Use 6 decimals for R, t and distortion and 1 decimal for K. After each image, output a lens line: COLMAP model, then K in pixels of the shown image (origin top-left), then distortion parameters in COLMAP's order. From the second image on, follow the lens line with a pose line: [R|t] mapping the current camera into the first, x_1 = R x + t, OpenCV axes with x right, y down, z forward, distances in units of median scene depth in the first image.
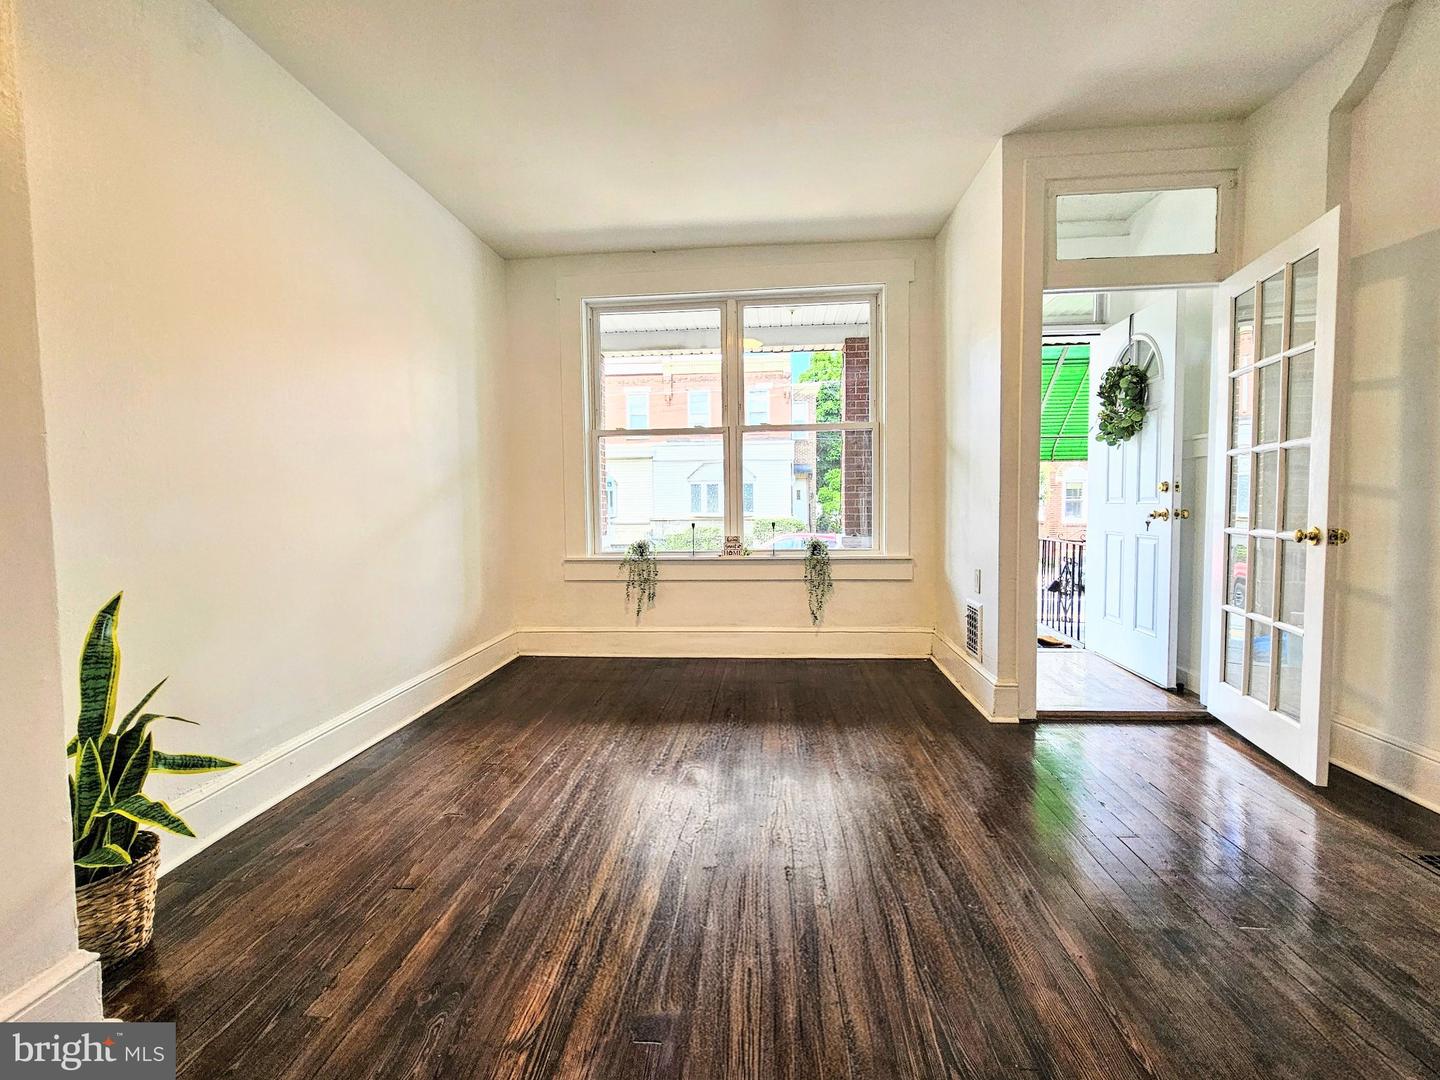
lens RADIAL K [[636.0, 0, 717.3], [0, 636.0, 538.5], [0, 0, 1]] dist [-0.001969, -0.000328]
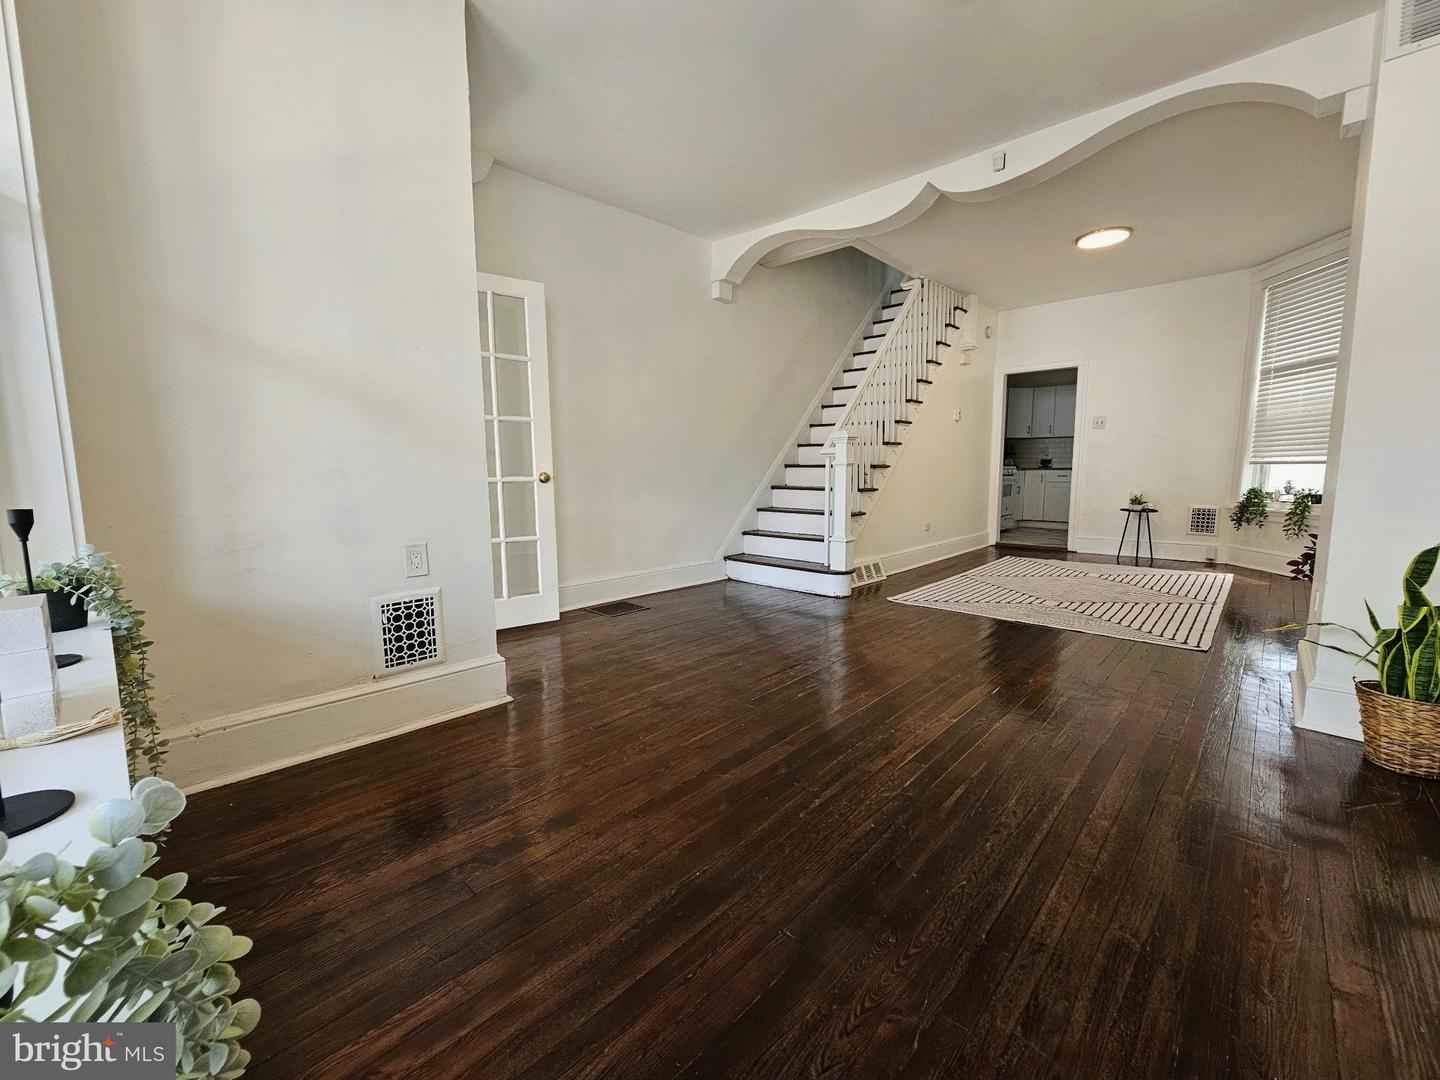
lens RADIAL K [[591.3, 0, 716.6], [0, 591.3, 537.2], [0, 0, 1]] dist [-0.000507, -0.000455]
pose [[-0.781550, -0.056457, 0.621282, -0.227551], [0.050860, 0.986815, 0.153654, -0.036442], [-0.621765, 0.151687, -0.768374, 1.114512]]
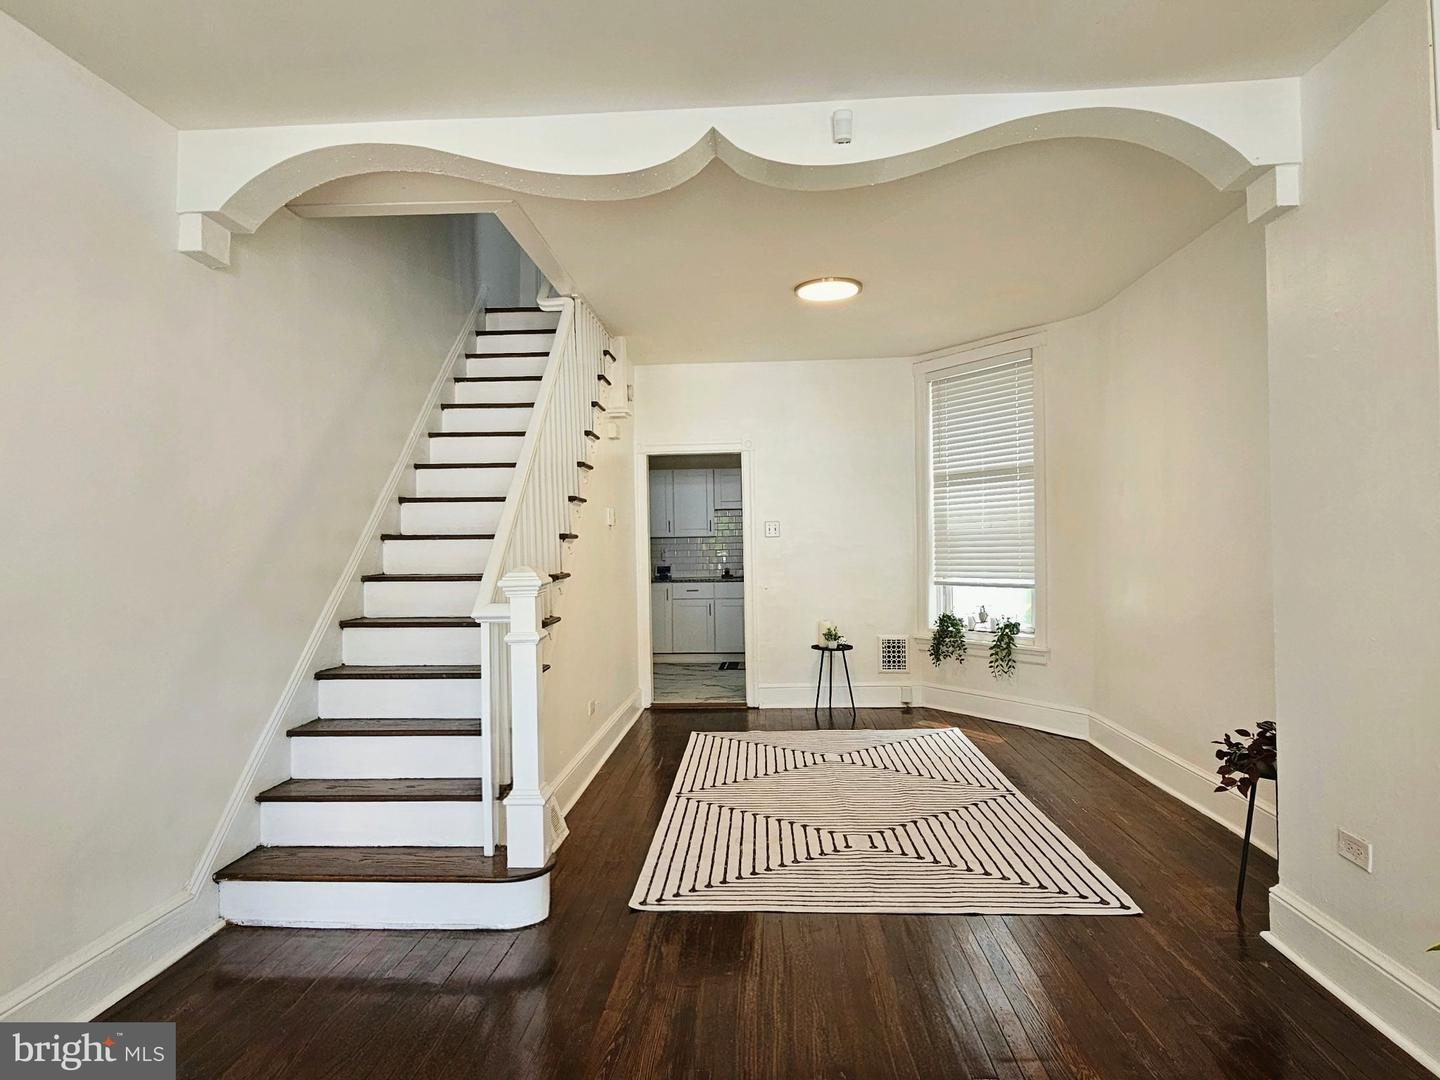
lens RADIAL K [[824.2, 0, 720.0], [0, 824.2, 540.0], [0, 0, 1]] dist [-0.000988, -0.000322]
pose [[-0.999227, 0.028992, -0.026545, 0.135650], [0.027566, 0.998235, 0.052599, -0.114961], [0.028023, 0.051827, -0.998263, 0.829252]]
